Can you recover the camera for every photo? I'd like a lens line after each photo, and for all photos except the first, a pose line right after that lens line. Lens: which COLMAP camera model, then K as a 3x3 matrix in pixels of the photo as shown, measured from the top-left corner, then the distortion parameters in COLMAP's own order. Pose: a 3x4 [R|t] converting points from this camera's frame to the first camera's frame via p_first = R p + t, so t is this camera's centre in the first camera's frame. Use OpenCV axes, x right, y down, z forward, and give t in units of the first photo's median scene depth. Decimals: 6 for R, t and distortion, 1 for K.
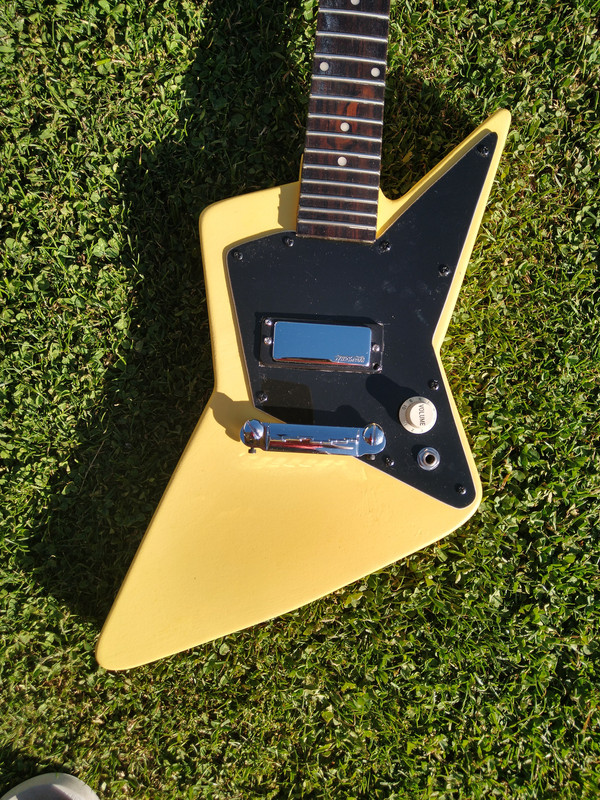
lens RADIAL K [[643.8, 0, 313.1], [0, 643.8, 398.3], [0, 0, 1]] dist [0.055071, -0.092592]
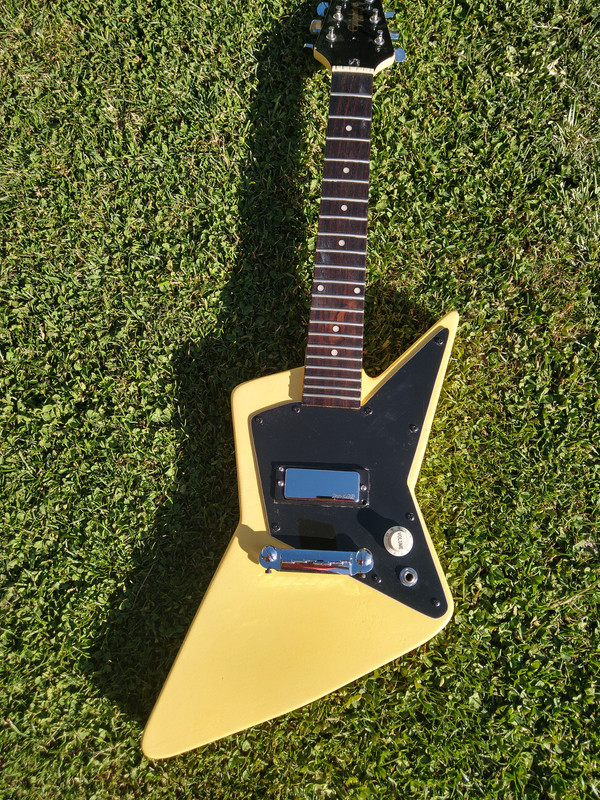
lens RADIAL K [[643.8, 0, 313.1], [0, 643.8, 398.3], [0, 0, 1]] dist [0.055071, -0.092592]
pose [[0.998781, -0.020558, -0.044872, 0.051835], [0.011105, 0.979417, -0.201542, 0.004856], [0.048092, 0.200798, 0.978451, -0.284829]]
